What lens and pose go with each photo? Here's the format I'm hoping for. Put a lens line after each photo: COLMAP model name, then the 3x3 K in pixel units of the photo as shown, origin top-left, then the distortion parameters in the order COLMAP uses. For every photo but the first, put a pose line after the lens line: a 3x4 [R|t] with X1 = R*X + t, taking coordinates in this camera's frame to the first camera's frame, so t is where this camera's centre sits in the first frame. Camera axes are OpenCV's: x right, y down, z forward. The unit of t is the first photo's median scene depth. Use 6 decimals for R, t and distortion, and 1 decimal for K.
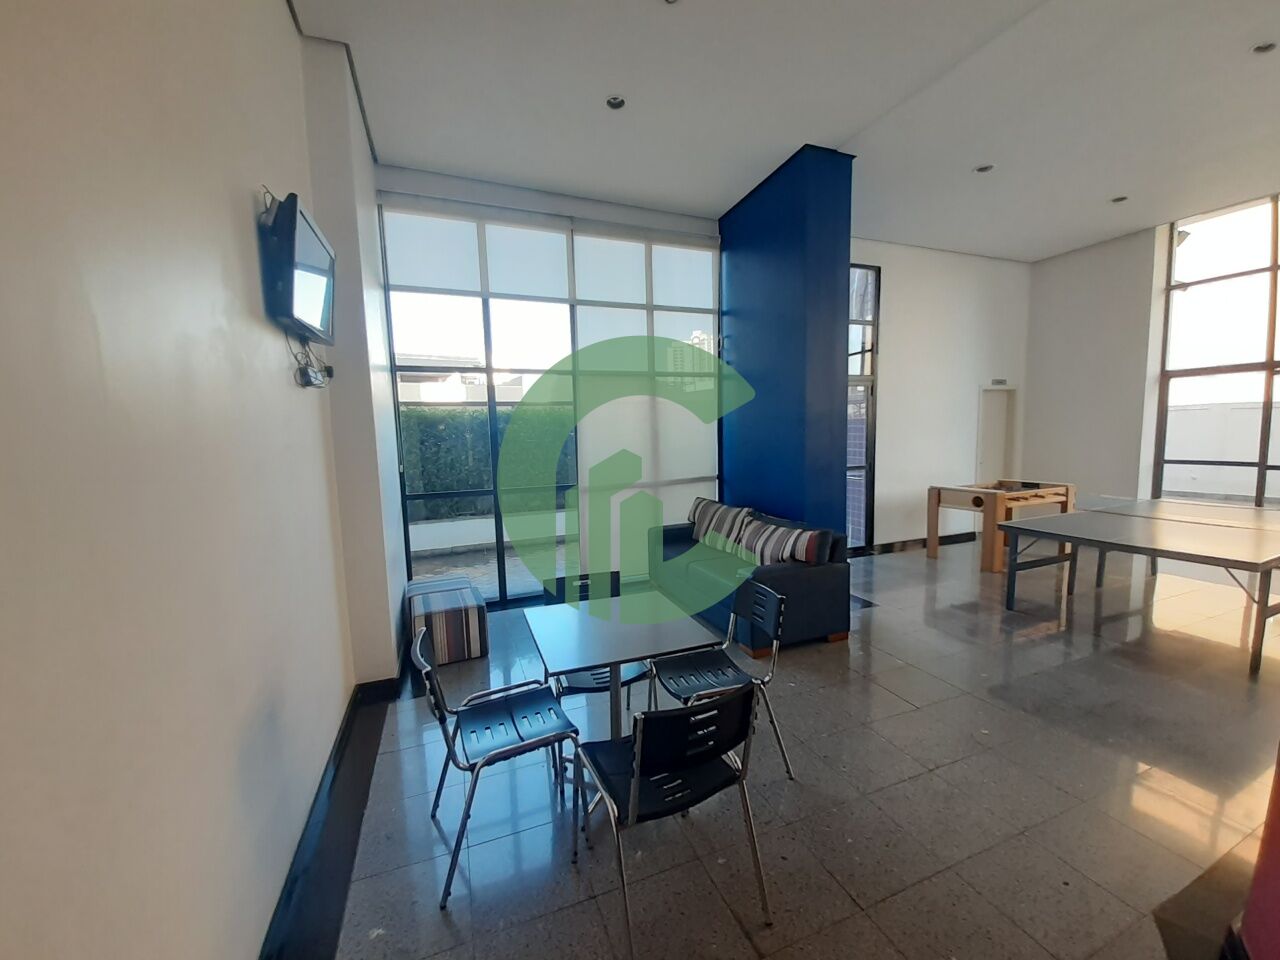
lens RADIAL K [[502.2, 0, 643.9], [0, 502.2, 497.5], [0, 0, 1]] dist [0.008170, -0.010526]
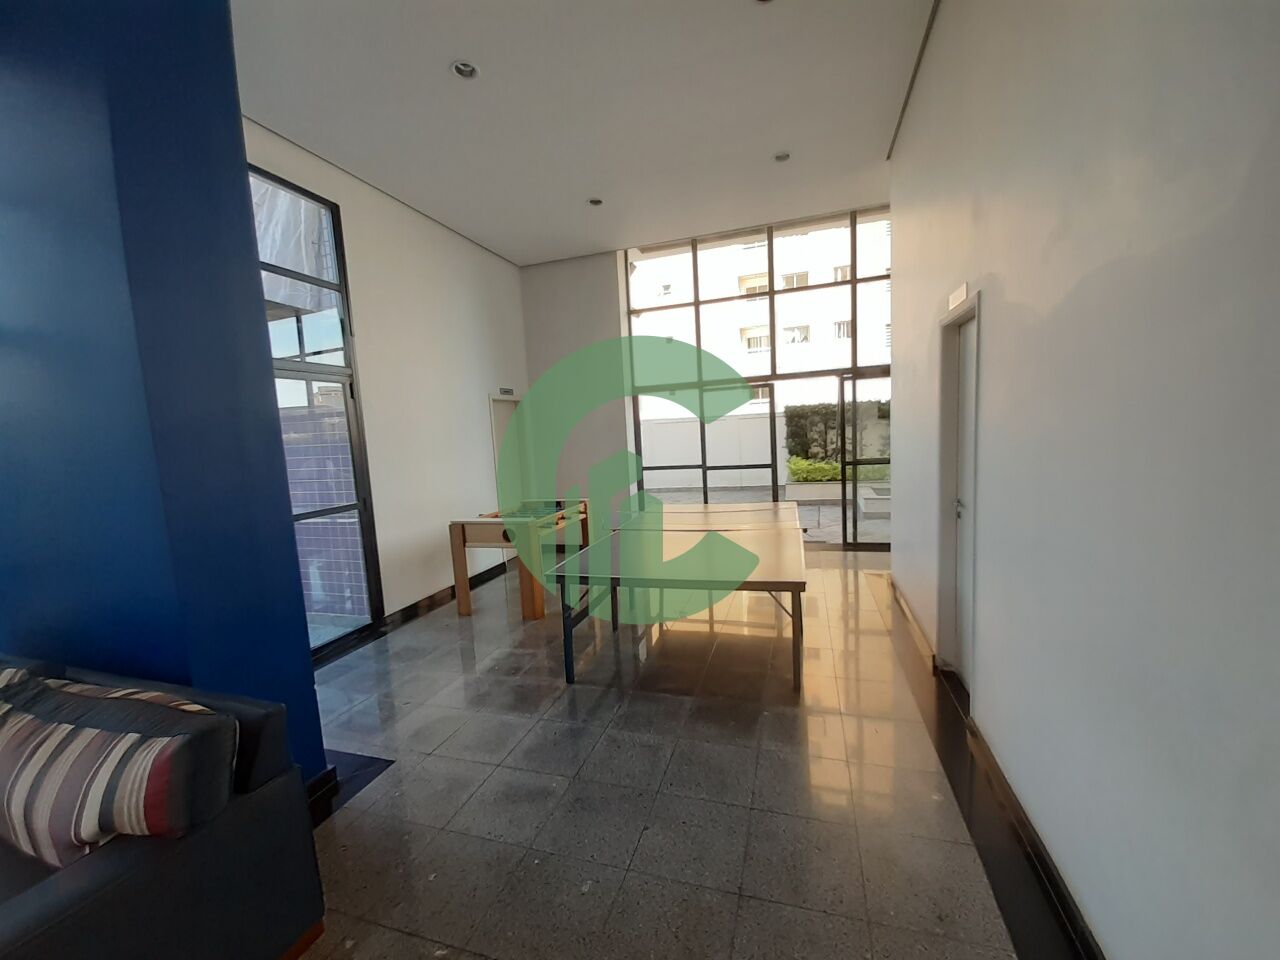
lens RADIAL K [[502.2, 0, 635.7], [0, 502.2, 486.2], [0, 0, 1]] dist [0.008170, -0.010526]
pose [[0.639023, -0.087411, 0.764205, 0.181730], [0.129011, 0.991628, 0.005546, -0.043693], [-0.758291, 0.095047, 0.644950, 0.309420]]
